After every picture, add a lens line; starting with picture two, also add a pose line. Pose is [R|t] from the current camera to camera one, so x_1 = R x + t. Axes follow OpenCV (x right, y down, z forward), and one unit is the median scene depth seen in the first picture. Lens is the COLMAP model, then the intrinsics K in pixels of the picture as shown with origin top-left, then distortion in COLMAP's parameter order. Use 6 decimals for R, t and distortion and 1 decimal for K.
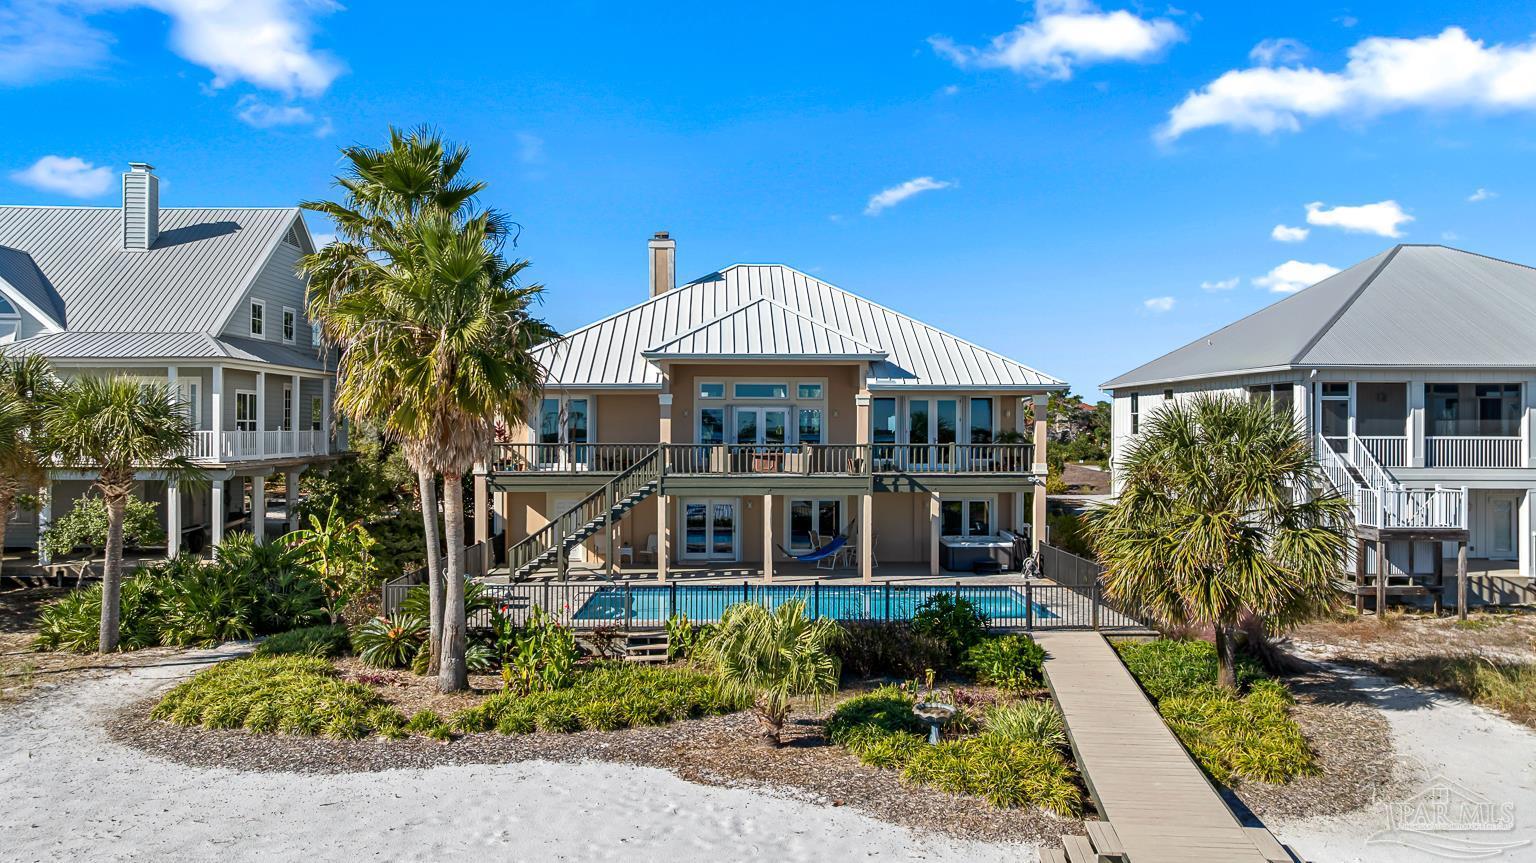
lens RADIAL K [[1089.9, 0, 764.6], [0, 1089.9, 429.9], [0, 0, 1]] dist [-0.019824, 0.007011]
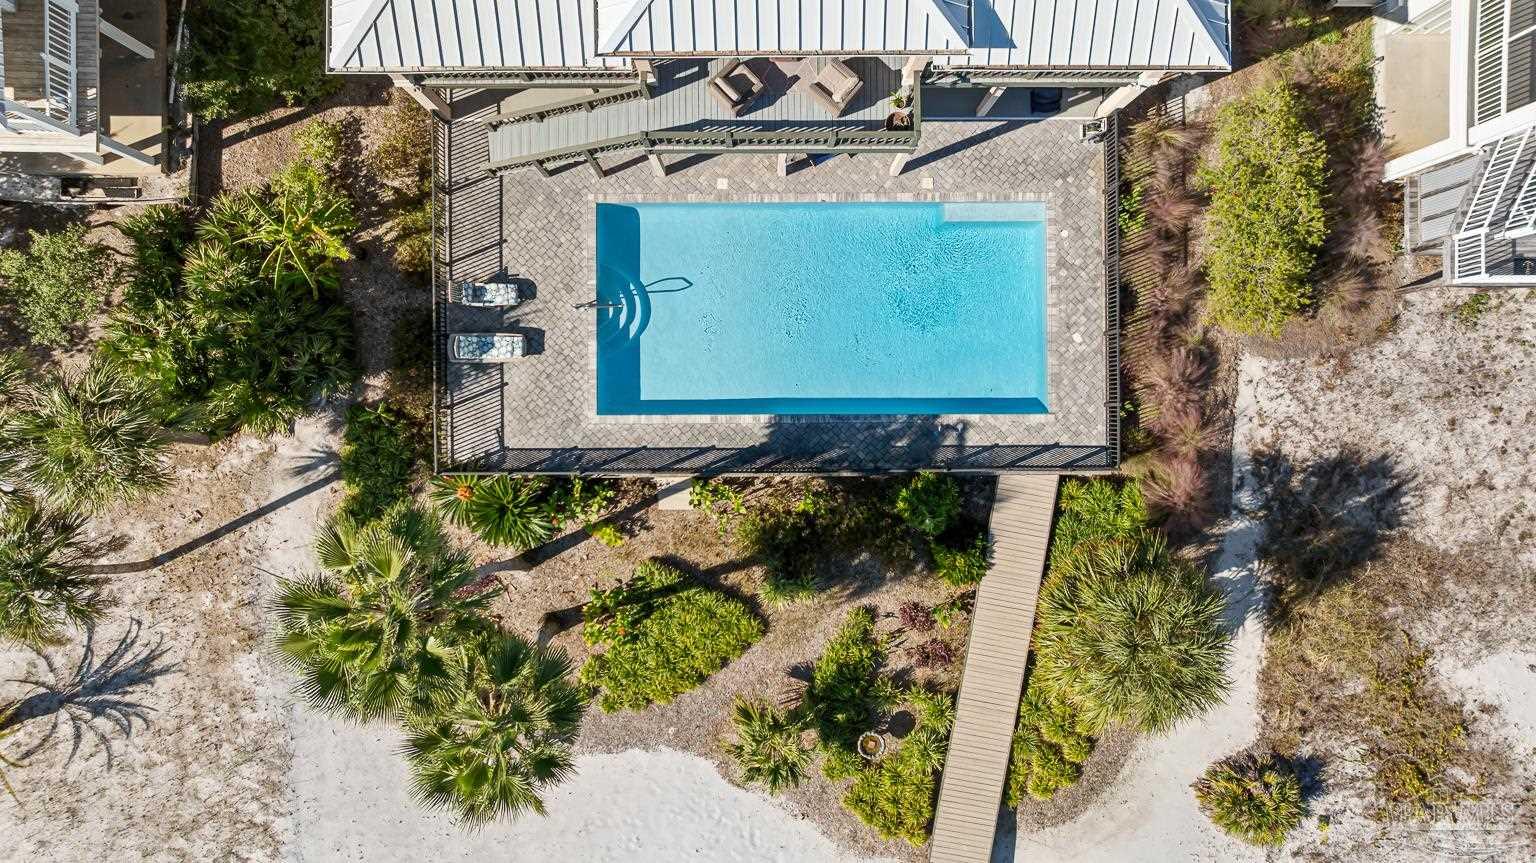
lens RADIAL K [[1089.9, 0, 764.6], [0, 1089.9, 429.9], [0, 0, 1]] dist [-0.019824, 0.007011]
pose [[0.999694, 0.023761, 0.006907, -0.022731], [-0.007272, 0.015328, 0.999856, -1.113844], [0.023652, -0.999600, 0.015496, 1.157824]]
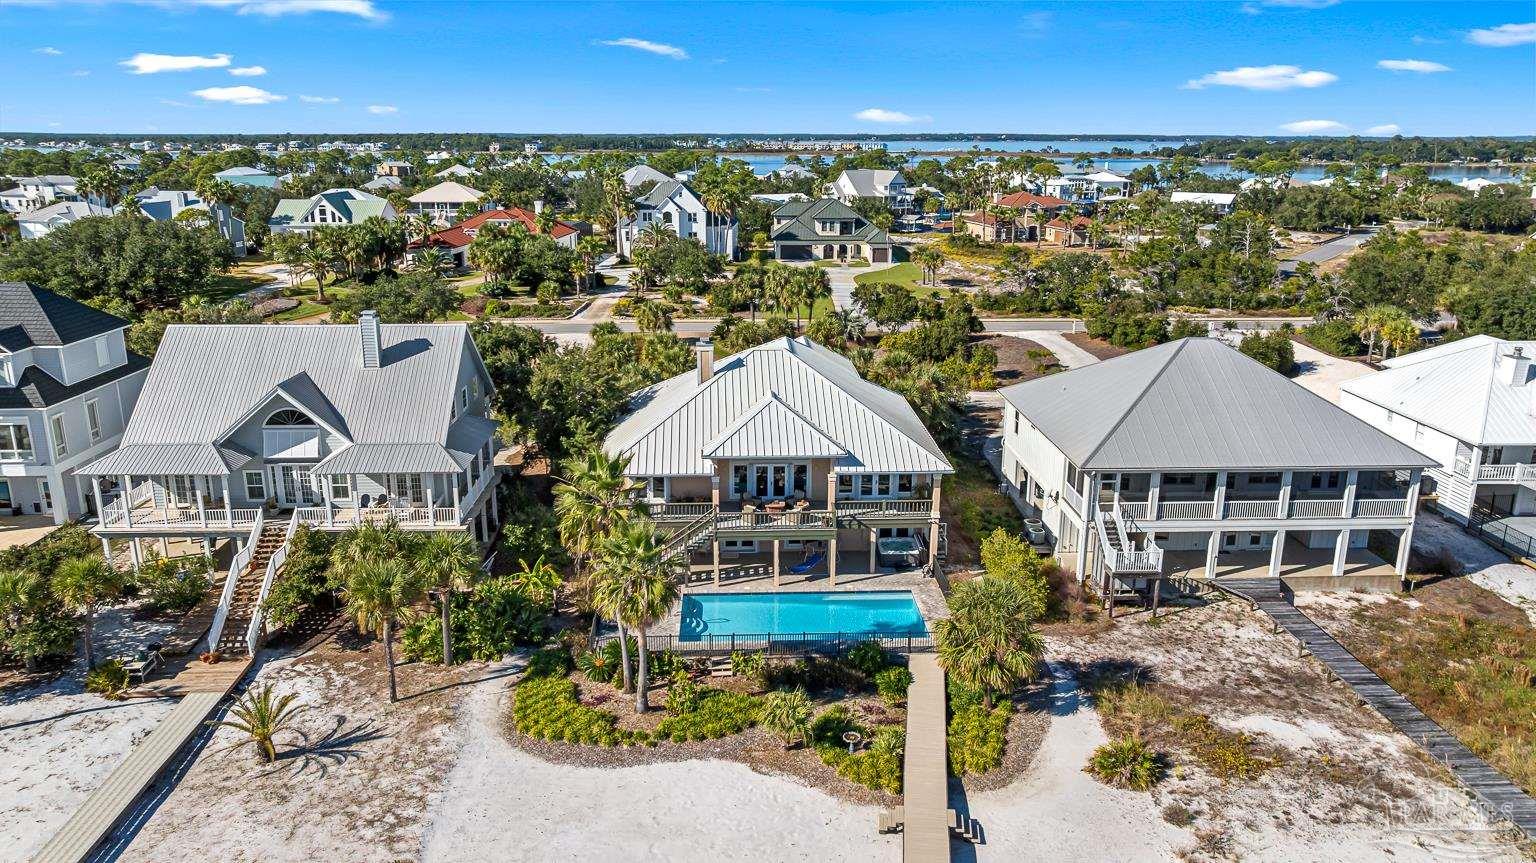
lens RADIAL K [[1091.5, 0, 768.0], [0, 1091.5, 431.5], [0, 0, 1]] dist [-0.008138, -0.005130]
pose [[0.999865, -0.004957, 0.015684, -0.055565], [0.000746, 0.966191, 0.257826, -0.840115], [-0.016431, -0.257780, 0.966064, -0.967276]]
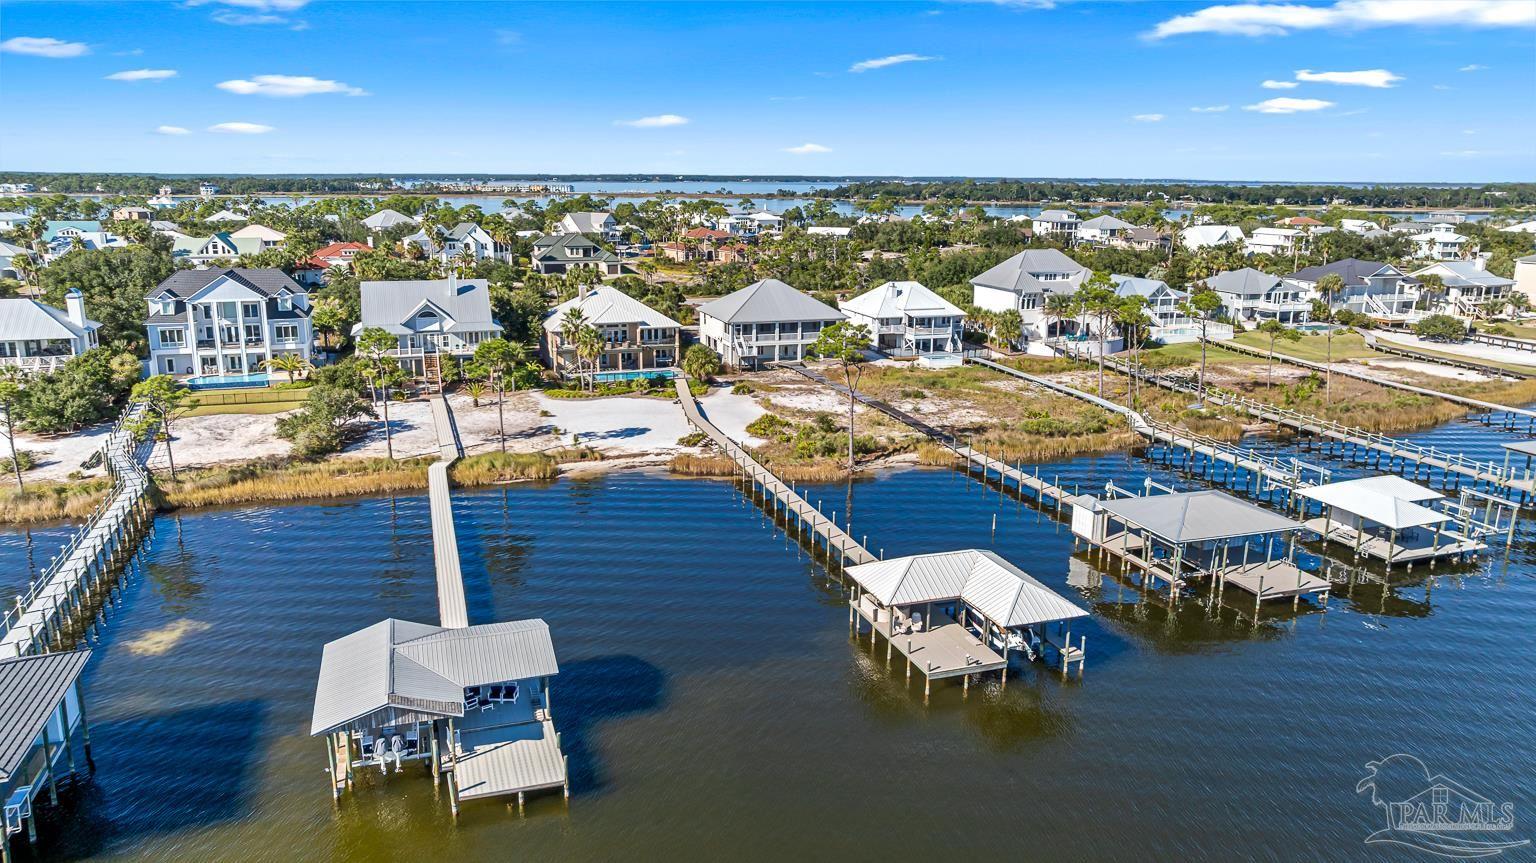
lens RADIAL K [[1089.9, 0, 764.6], [0, 1089.9, 429.9], [0, 0, 1]] dist [-0.019824, 0.007011]
pose [[0.956177, -0.064083, 0.285692, -1.150239], [-0.001397, 0.974745, 0.223318, -1.005582], [-0.292787, -0.213931, 0.931938, -5.462481]]
